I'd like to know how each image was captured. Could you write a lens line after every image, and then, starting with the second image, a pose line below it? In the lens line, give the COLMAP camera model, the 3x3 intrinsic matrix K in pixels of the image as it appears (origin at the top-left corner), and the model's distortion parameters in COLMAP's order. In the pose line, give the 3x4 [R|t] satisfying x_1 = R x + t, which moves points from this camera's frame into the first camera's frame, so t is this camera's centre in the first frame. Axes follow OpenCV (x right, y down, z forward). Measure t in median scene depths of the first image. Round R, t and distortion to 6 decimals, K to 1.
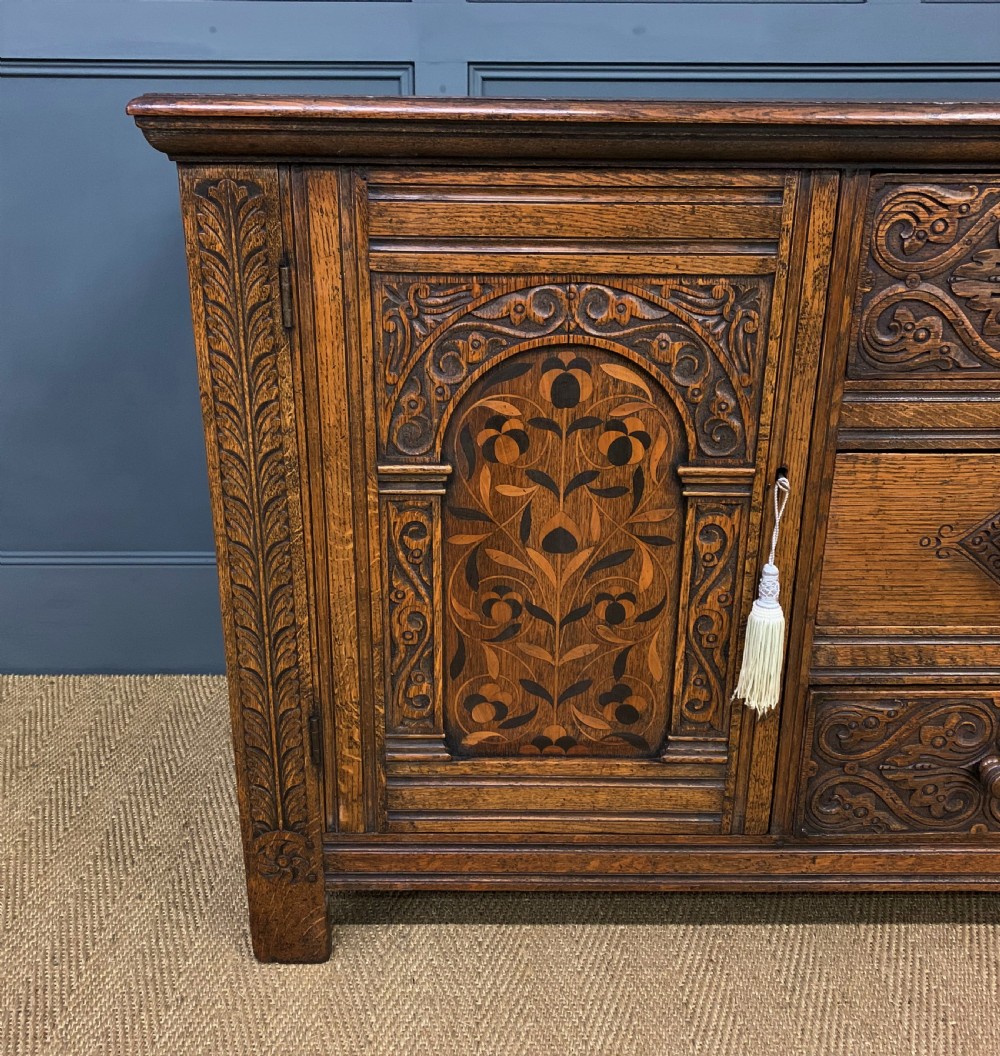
lens RADIAL K [[1060.6, 0, 500.0], [0, 1060.6, 528.0], [0, 0, 1]] dist [0.189444, -0.507341]
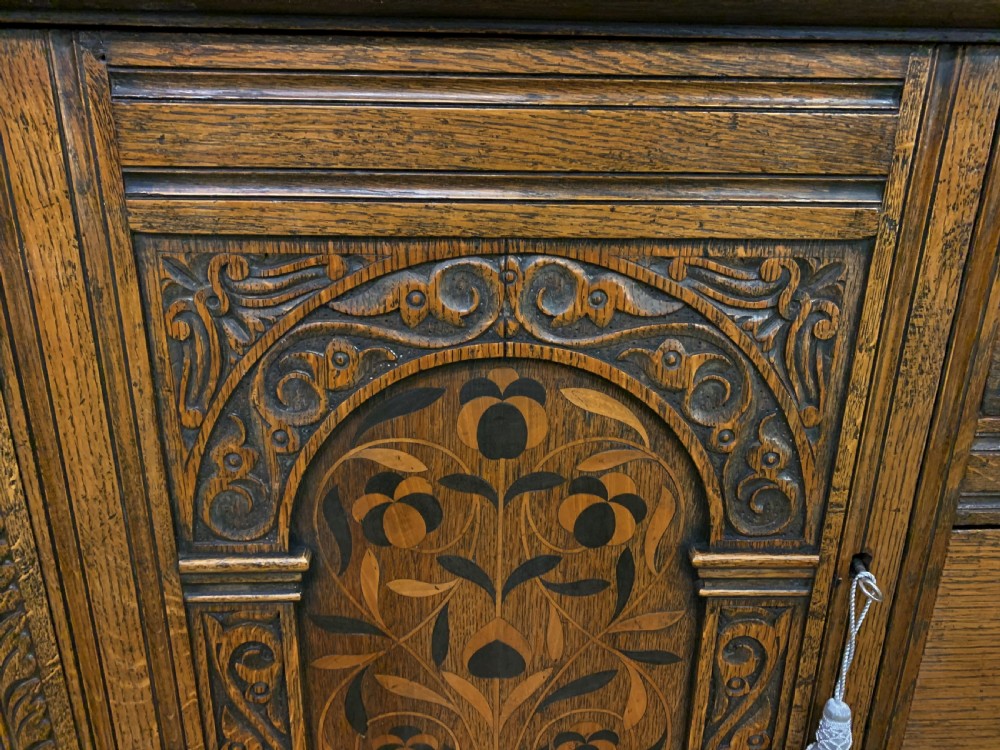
lens RADIAL K [[765.1, 0, 495.9], [0, 765.1, 373.2], [0, 0, 1]] dist [0.030760, -0.031623]
pose [[0.999540, -0.006344, 0.029647, 0.045332], [0.006868, 0.999822, -0.017596, -0.151449], [-0.029530, 0.017792, 0.999406, 0.574775]]
